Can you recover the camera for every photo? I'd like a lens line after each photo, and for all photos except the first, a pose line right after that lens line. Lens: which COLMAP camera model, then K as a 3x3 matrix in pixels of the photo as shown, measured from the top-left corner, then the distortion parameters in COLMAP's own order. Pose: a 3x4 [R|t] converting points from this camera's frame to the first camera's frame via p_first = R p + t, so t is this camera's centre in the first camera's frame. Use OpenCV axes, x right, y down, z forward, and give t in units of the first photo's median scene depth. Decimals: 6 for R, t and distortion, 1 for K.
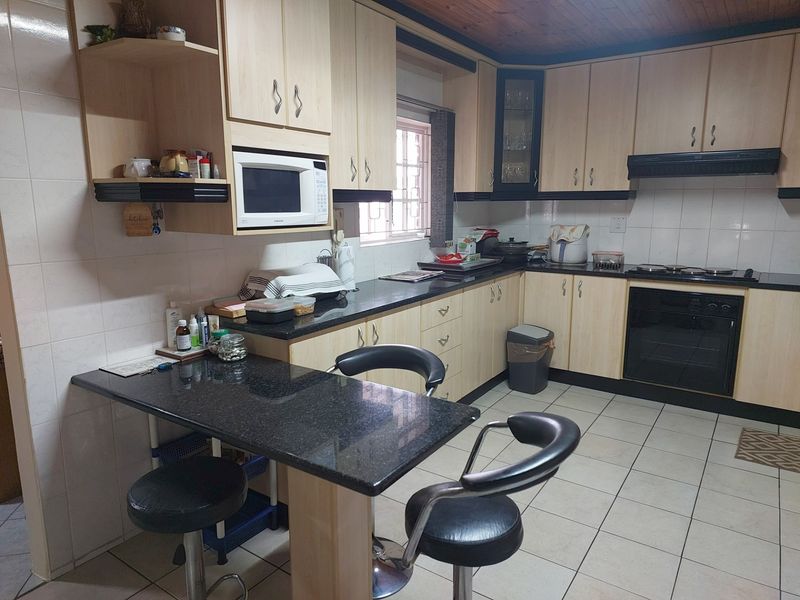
lens RADIAL K [[539.0, 0, 401.2], [0, 539.0, 302.8], [0, 0, 1]] dist [0.045490, -0.031569]
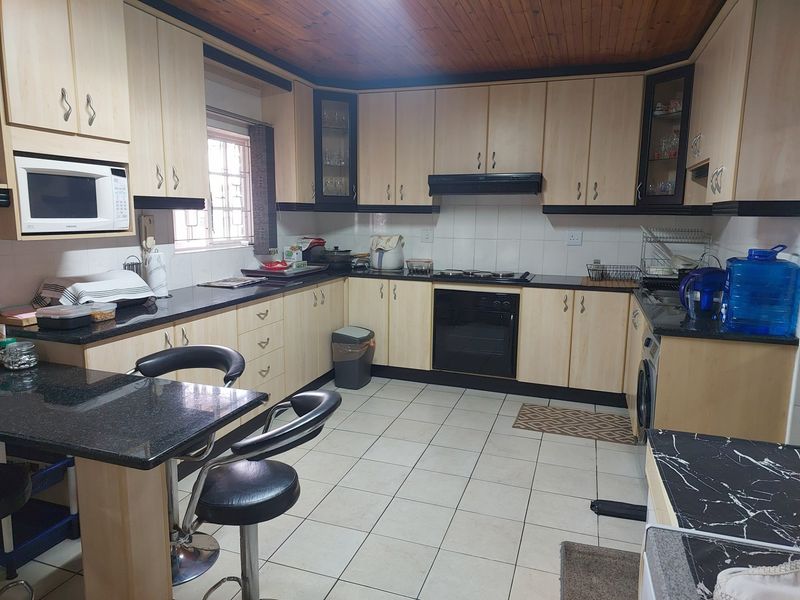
lens RADIAL K [[539.0, 0, 401.2], [0, 539.0, 299.2], [0, 0, 1]] dist [0.045490, -0.031569]
pose [[0.963935, -0.026598, 0.264805, 0.059962], [0.033371, 0.999220, -0.021109, 0.016197], [-0.264037, 0.029184, 0.964071, -0.086704]]
